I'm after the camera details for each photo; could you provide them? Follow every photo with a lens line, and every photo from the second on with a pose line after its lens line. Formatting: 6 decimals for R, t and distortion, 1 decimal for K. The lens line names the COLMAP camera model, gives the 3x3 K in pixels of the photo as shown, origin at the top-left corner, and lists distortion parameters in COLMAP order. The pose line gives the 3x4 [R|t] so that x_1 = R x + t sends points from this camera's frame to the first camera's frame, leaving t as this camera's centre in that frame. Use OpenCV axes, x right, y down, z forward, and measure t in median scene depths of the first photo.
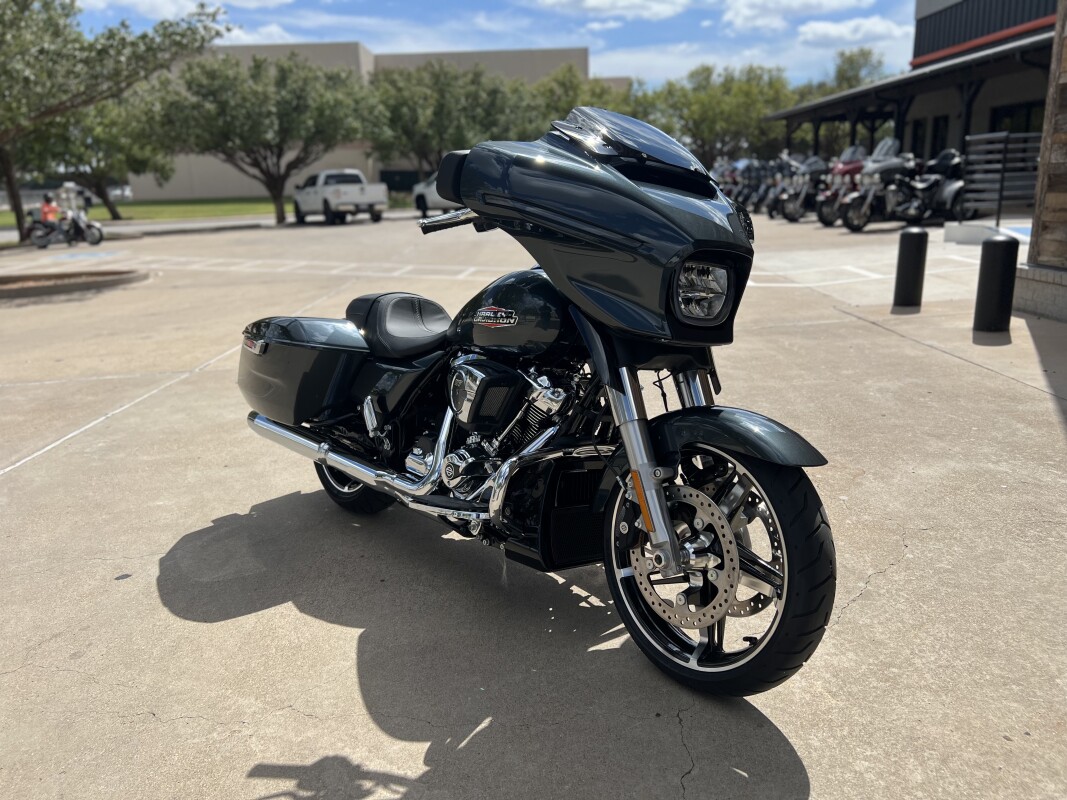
lens RADIAL K [[810.1, 0, 538.8], [0, 810.1, 401.3], [0, 0, 1]] dist [0.052146, -0.060016]
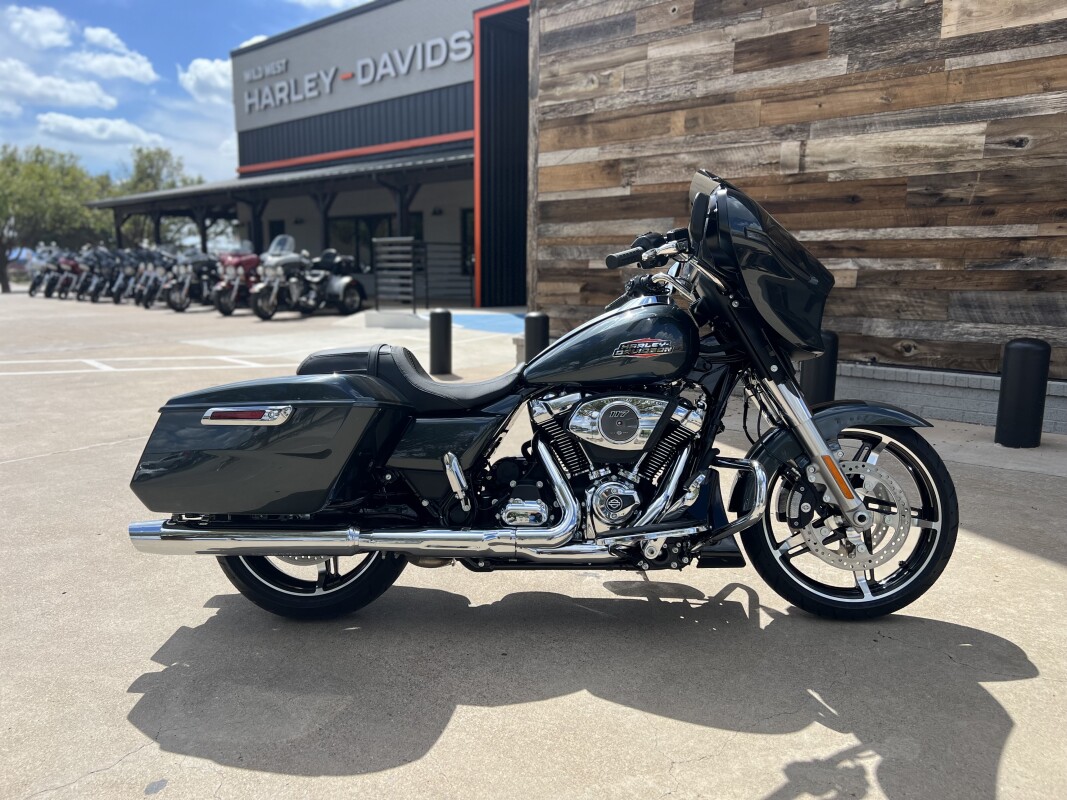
lens RADIAL K [[810.1, 0, 536.9], [0, 810.1, 404.1], [0, 0, 1]] dist [0.052146, -0.060016]
pose [[0.680556, -0.075491, 0.728796, -0.095808], [0.157525, 0.986493, -0.044914, -0.000637], [-0.715562, 0.145370, 0.683256, 0.038725]]
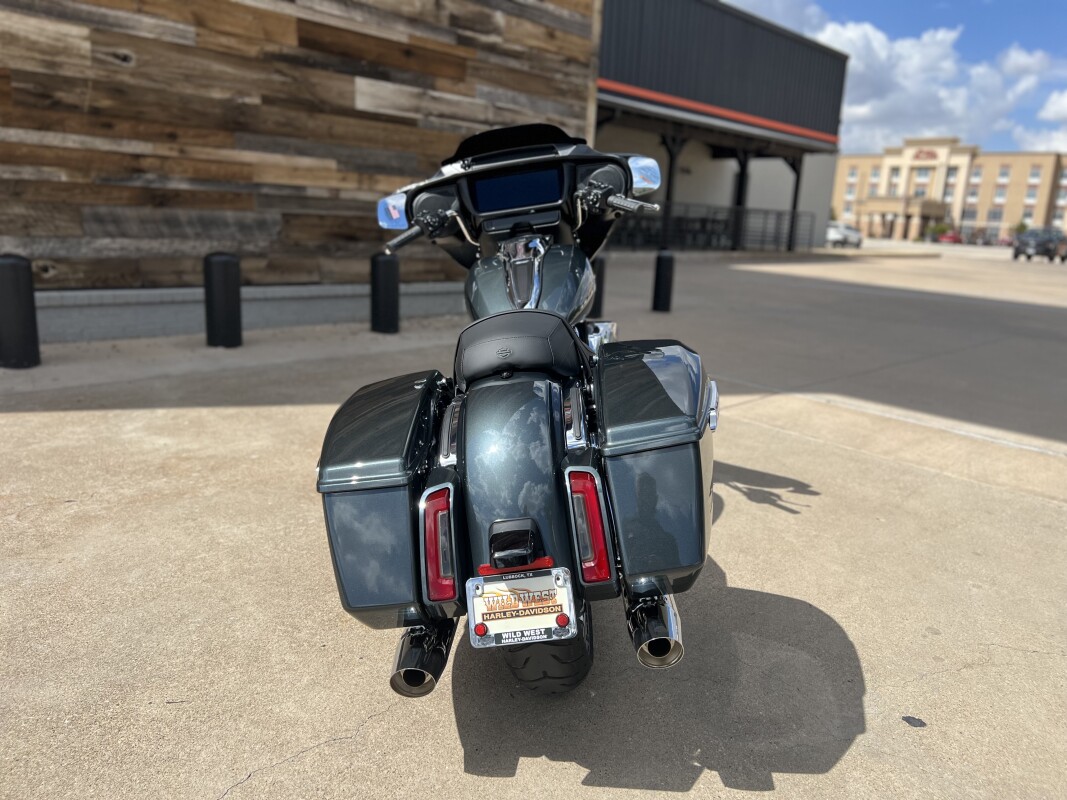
lens RADIAL K [[810.1, 0, 533.1], [0, 810.1, 402.4], [0, 0, 1]] dist [0.052146, -0.060016]
pose [[-0.725432, -0.157794, 0.669962, -0.088756], [0.152538, 0.912306, 0.380040, -0.043839], [-0.671179, 0.377888, -0.637746, 0.198495]]
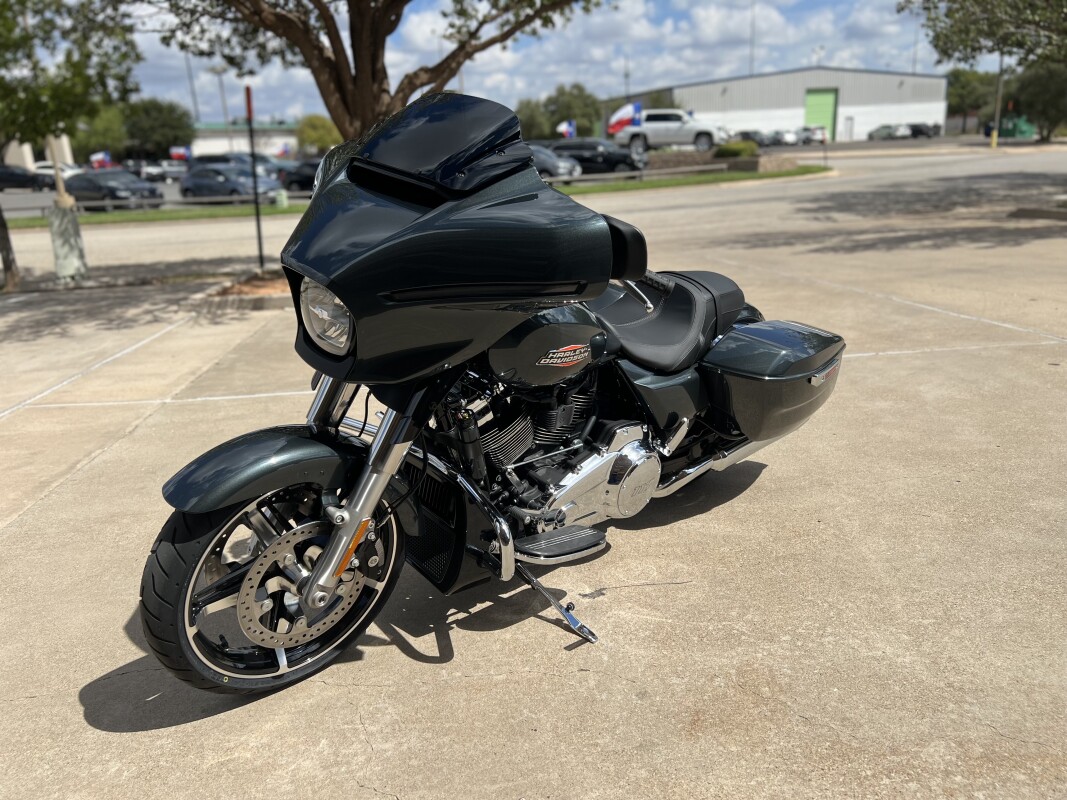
lens RADIAL K [[810.1, 0, 537.3], [0, 810.1, 403.0], [0, 0, 1]] dist [0.052146, -0.060016]
pose [[0.092663, 0.321751, -0.942279, 0.098988], [-0.211482, 0.931118, 0.297143, -0.032301], [0.972979, 0.171741, 0.154325, 0.098722]]
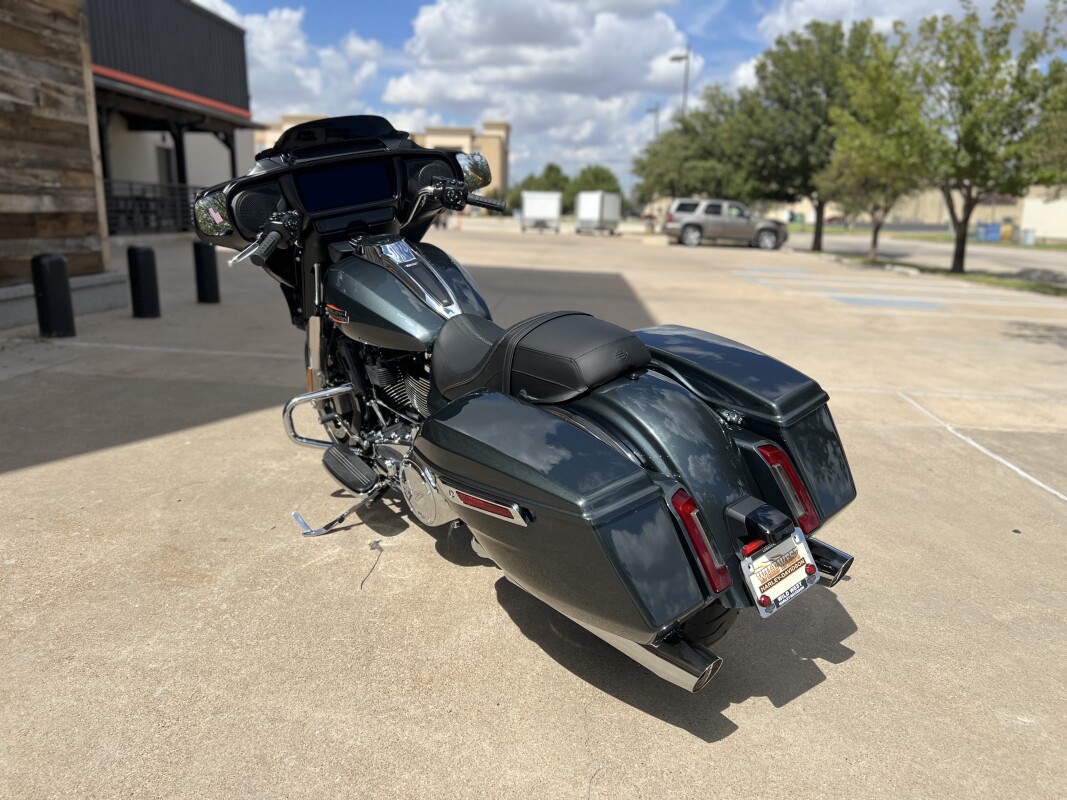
lens RADIAL K [[810.1, 0, 539.7], [0, 810.1, 397.4], [0, 0, 1]] dist [0.052146, -0.060016]
pose [[-0.998731, -0.000242, 0.050369, -0.025812], [0.023241, 0.884969, 0.465070, -0.053780], [-0.044688, 0.465650, -0.883840, 0.224328]]
